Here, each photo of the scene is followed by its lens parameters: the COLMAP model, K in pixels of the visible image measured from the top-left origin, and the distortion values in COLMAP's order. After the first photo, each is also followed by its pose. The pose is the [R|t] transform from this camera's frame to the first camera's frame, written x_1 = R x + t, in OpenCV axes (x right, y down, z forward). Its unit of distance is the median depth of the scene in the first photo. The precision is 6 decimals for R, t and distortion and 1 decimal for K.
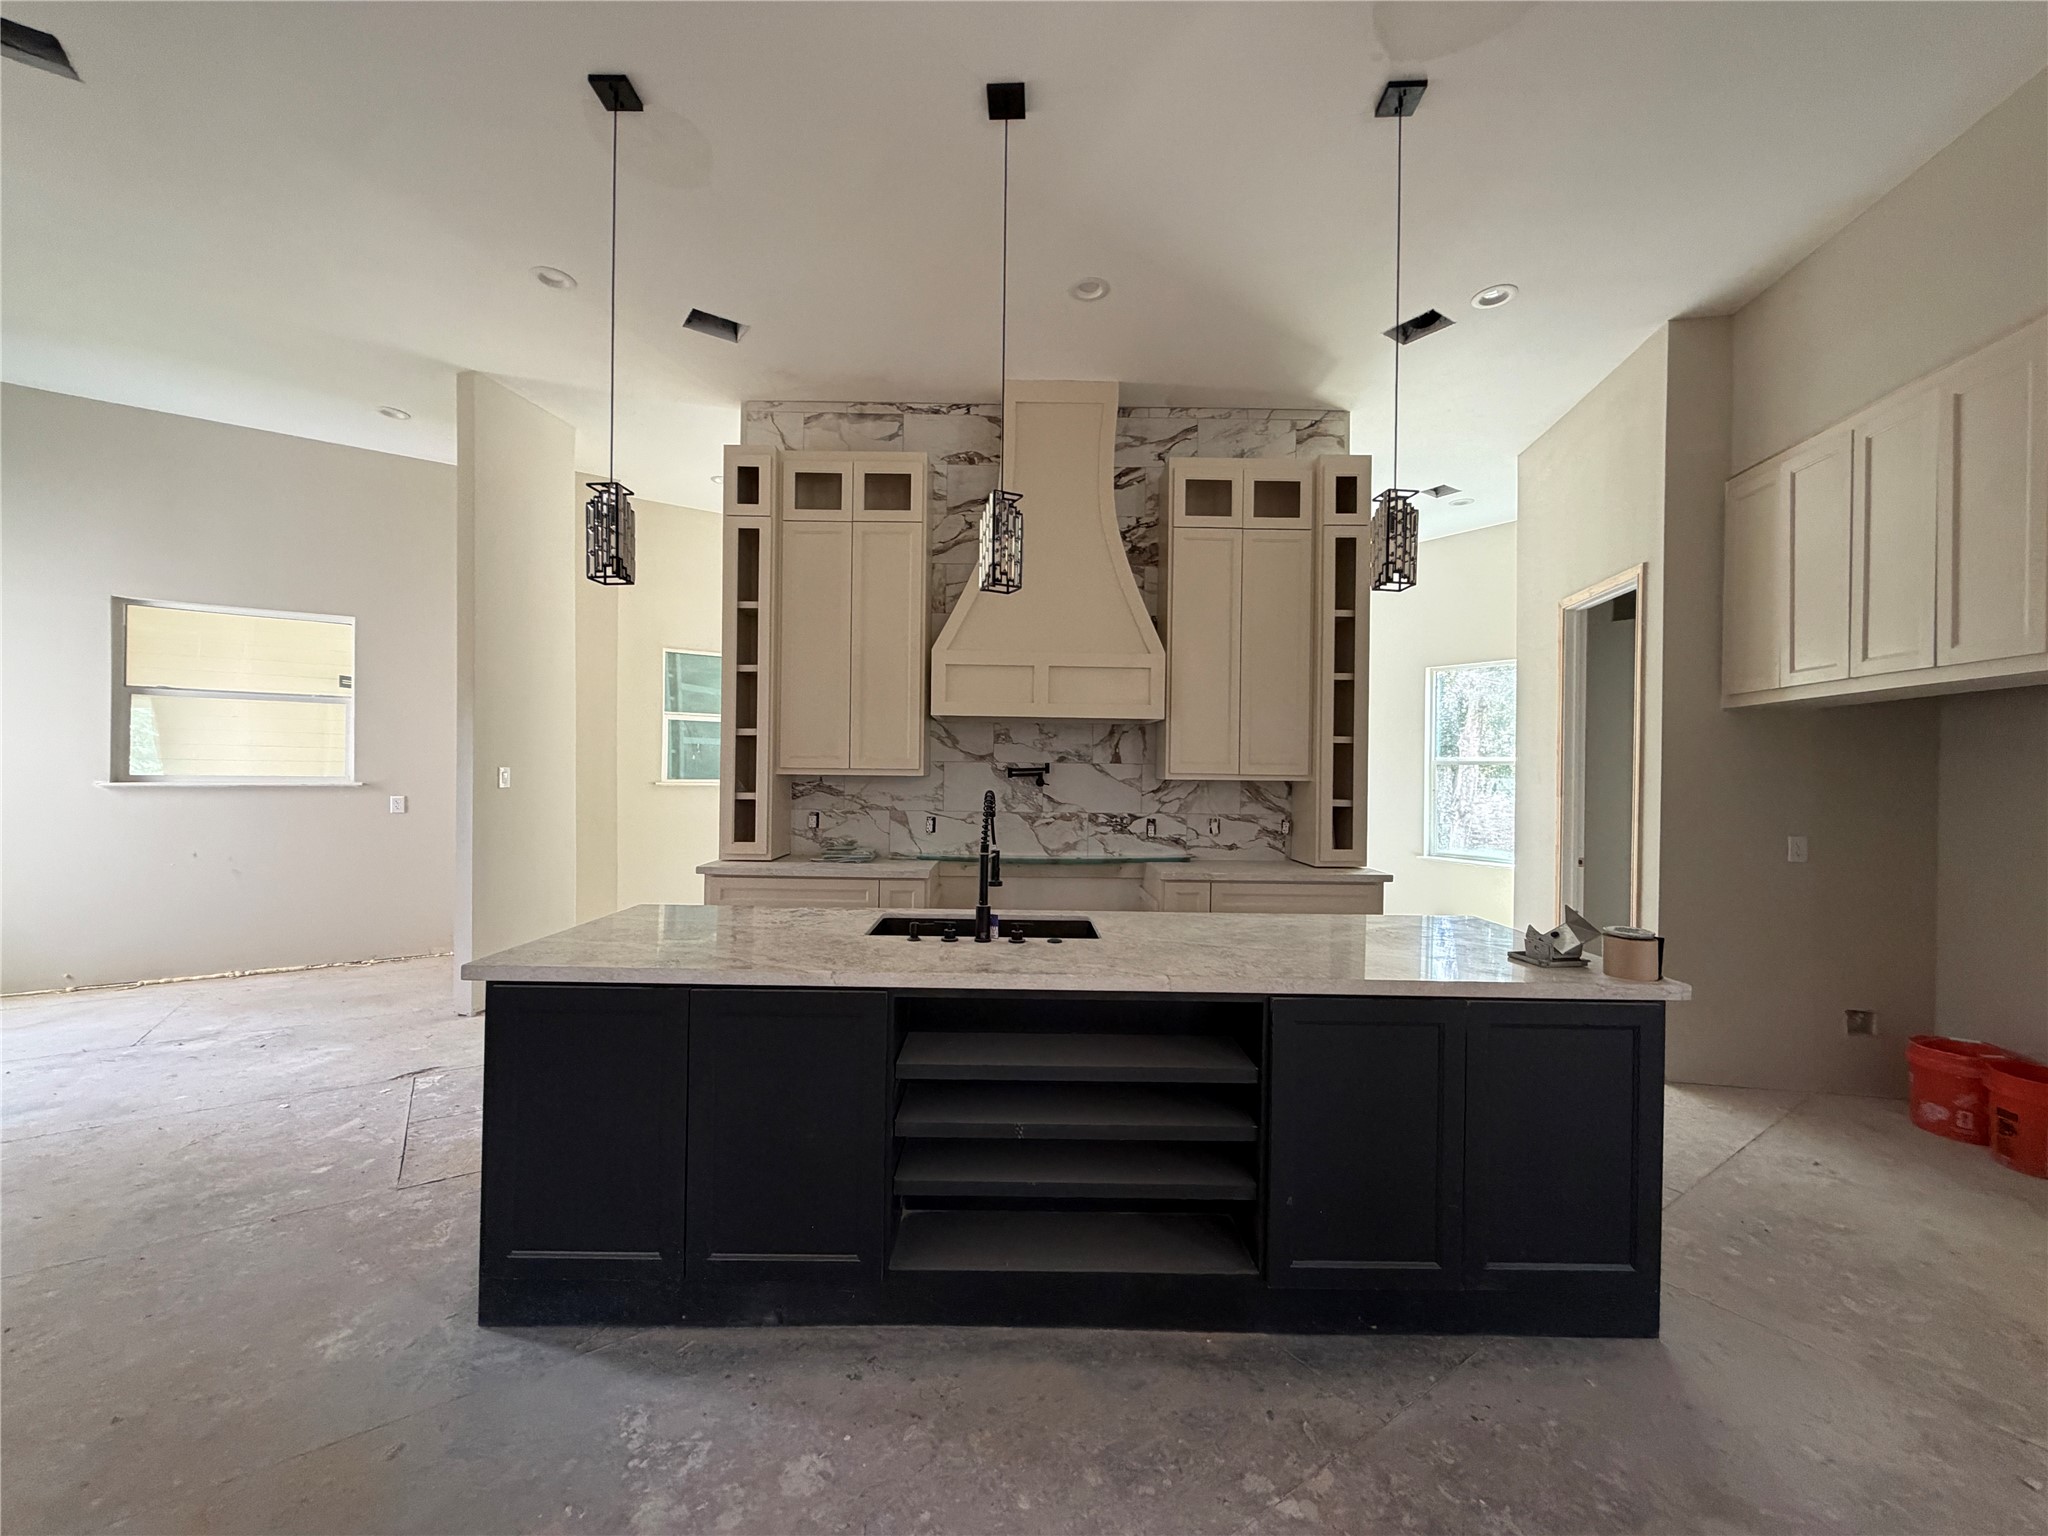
lens RADIAL K [[814.2, 0, 1022.2], [0, 814.2, 770.7], [0, 0, 1]] dist [0.002709, -0.000460]
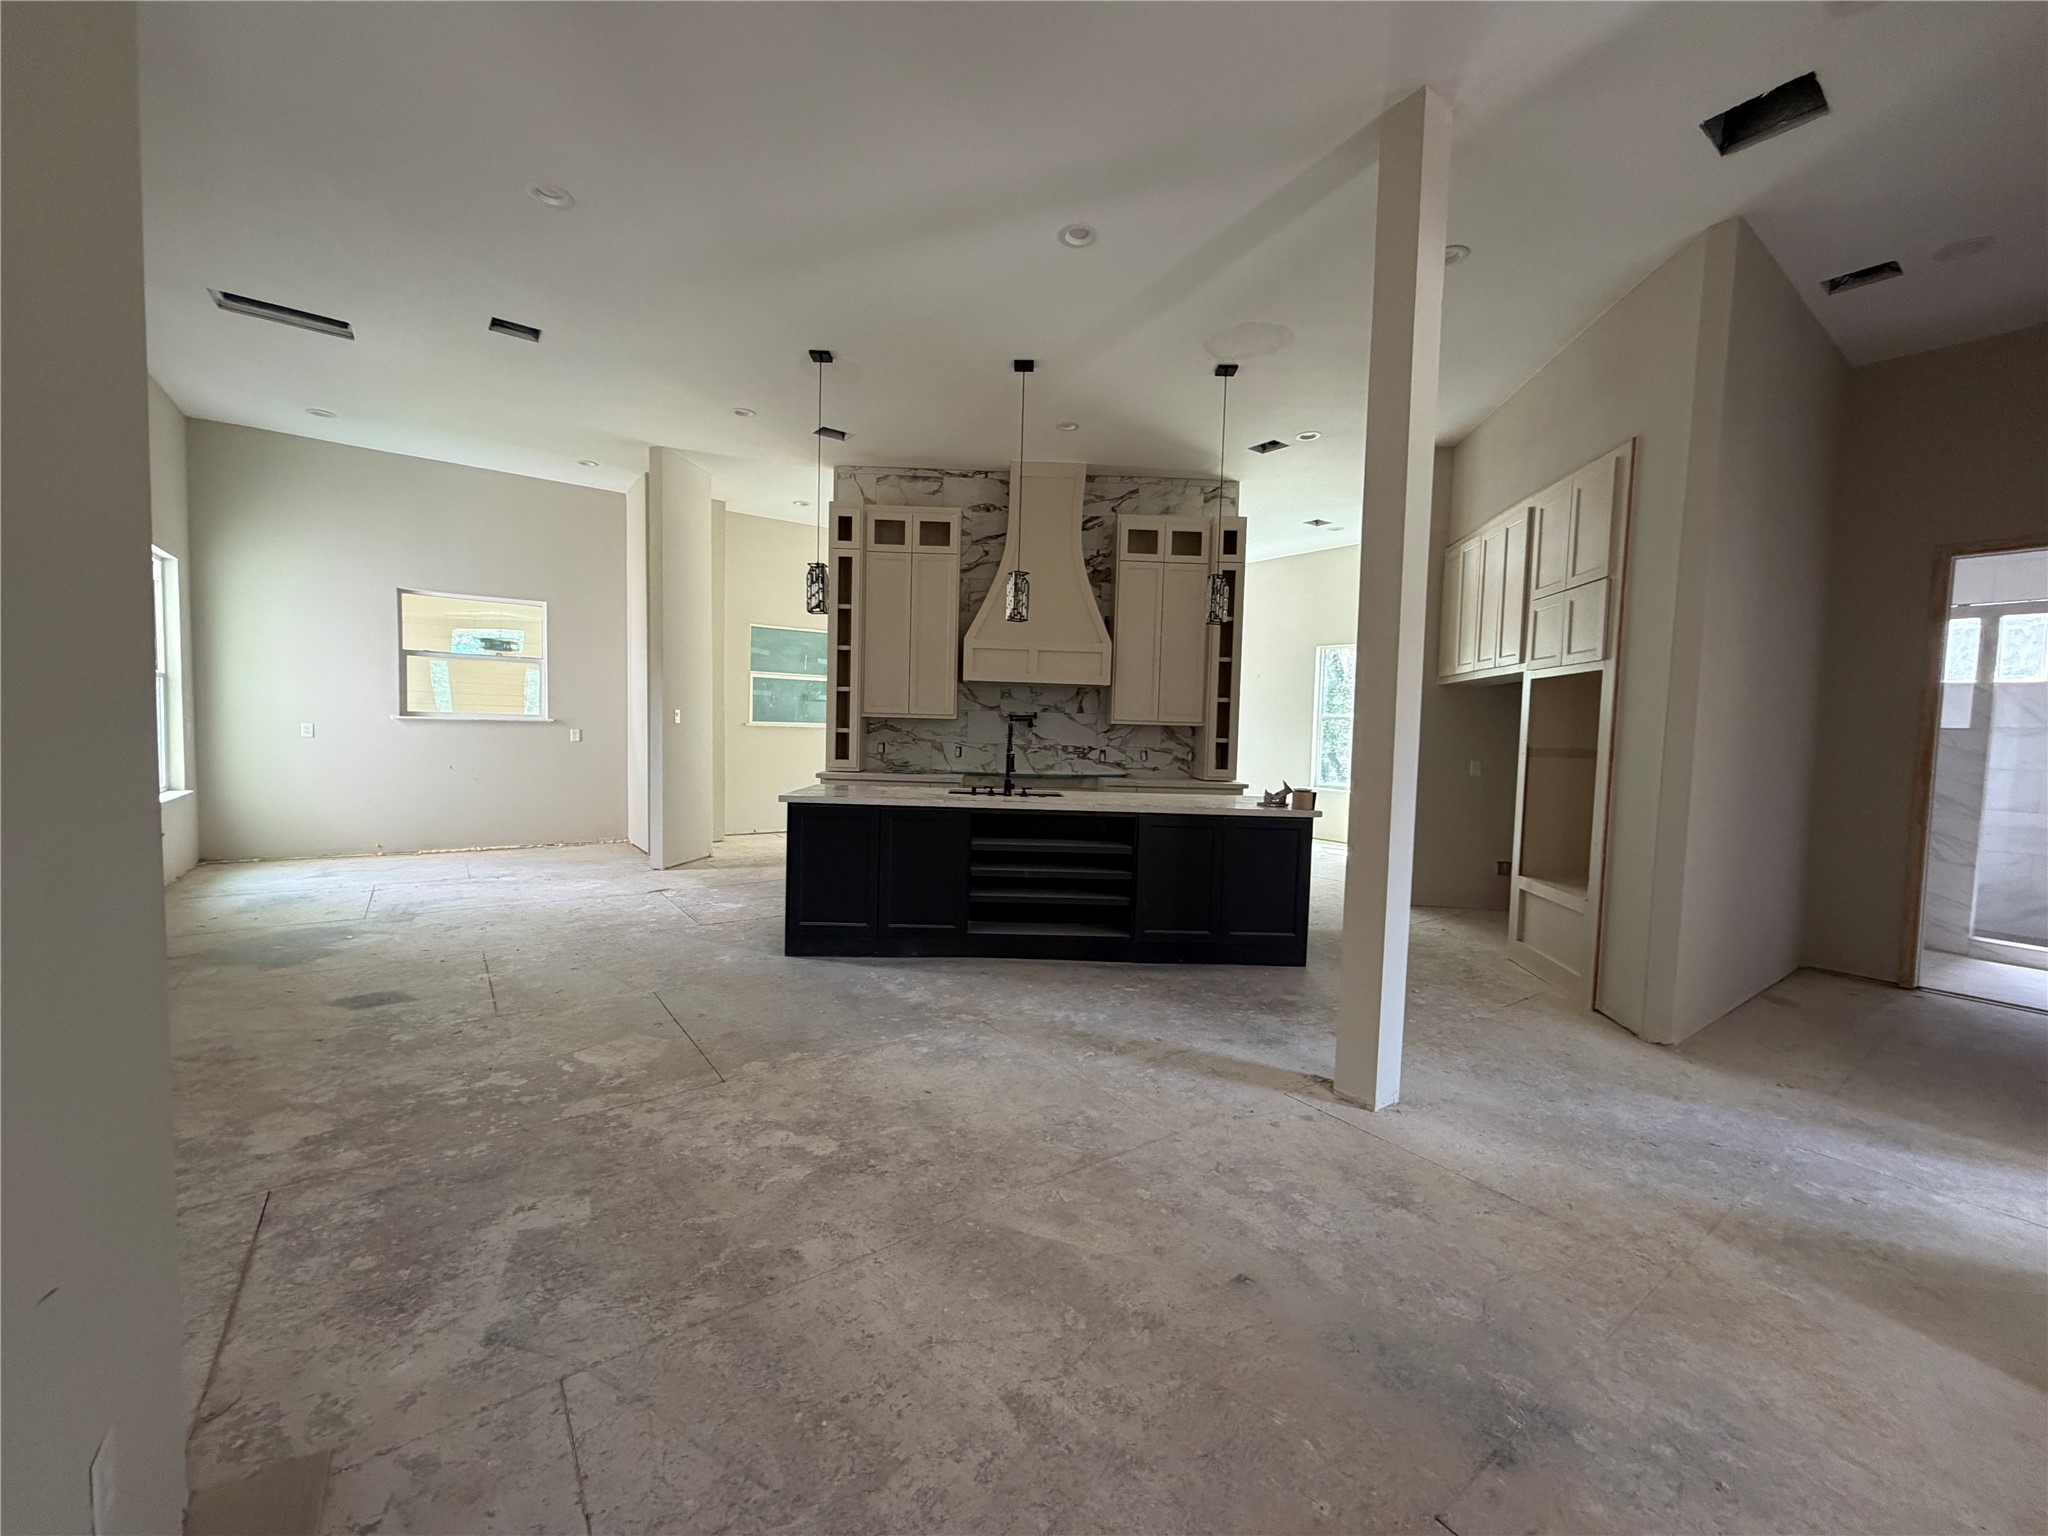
lens RADIAL K [[814.2, 0, 1019.1], [0, 814.2, 772.0], [0, 0, 1]] dist [0.002709, -0.000460]
pose [[0.999622, 0.013370, 0.024015, -0.036342], [-0.014735, 0.998233, 0.057568, 0.015534], [-0.023203, -0.057900, 0.998053, -0.551703]]
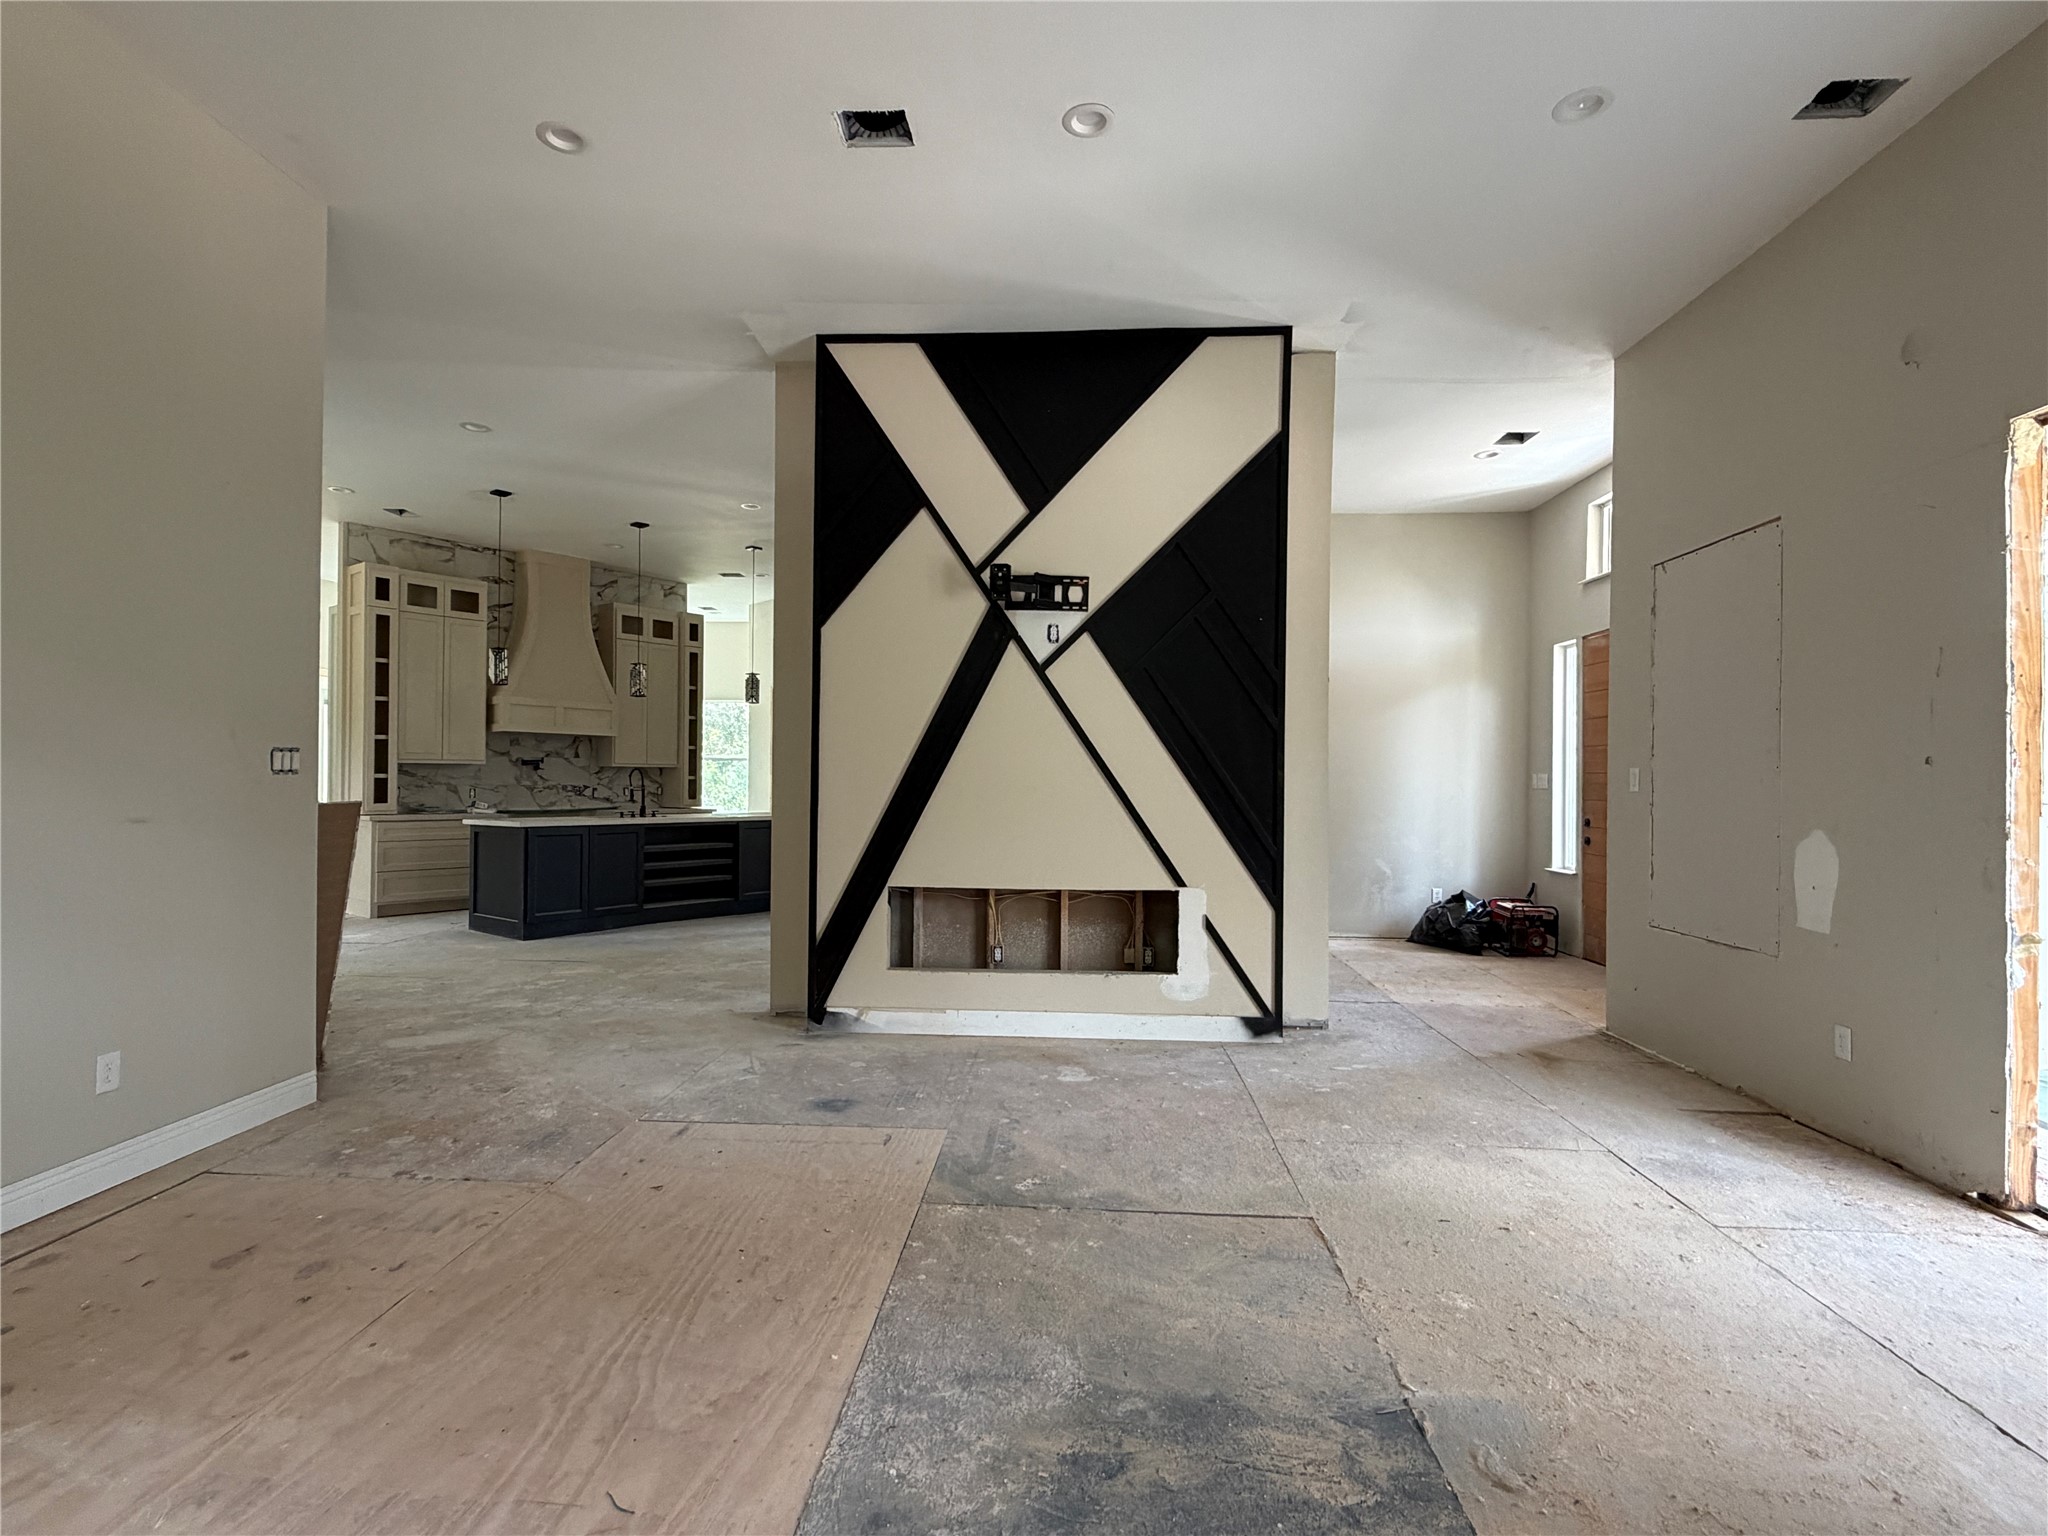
lens RADIAL K [[1010.9, 0, 1013.6], [0, 1010.9, 776.0], [0, 0, 1]] dist [-0.002498, -0.000050]
pose [[0.618847, -0.006190, 0.785487, -1.117540], [0.001024, 0.999974, 0.007074, 0.017543], [-0.785511, -0.003573, 0.618837, -1.243062]]
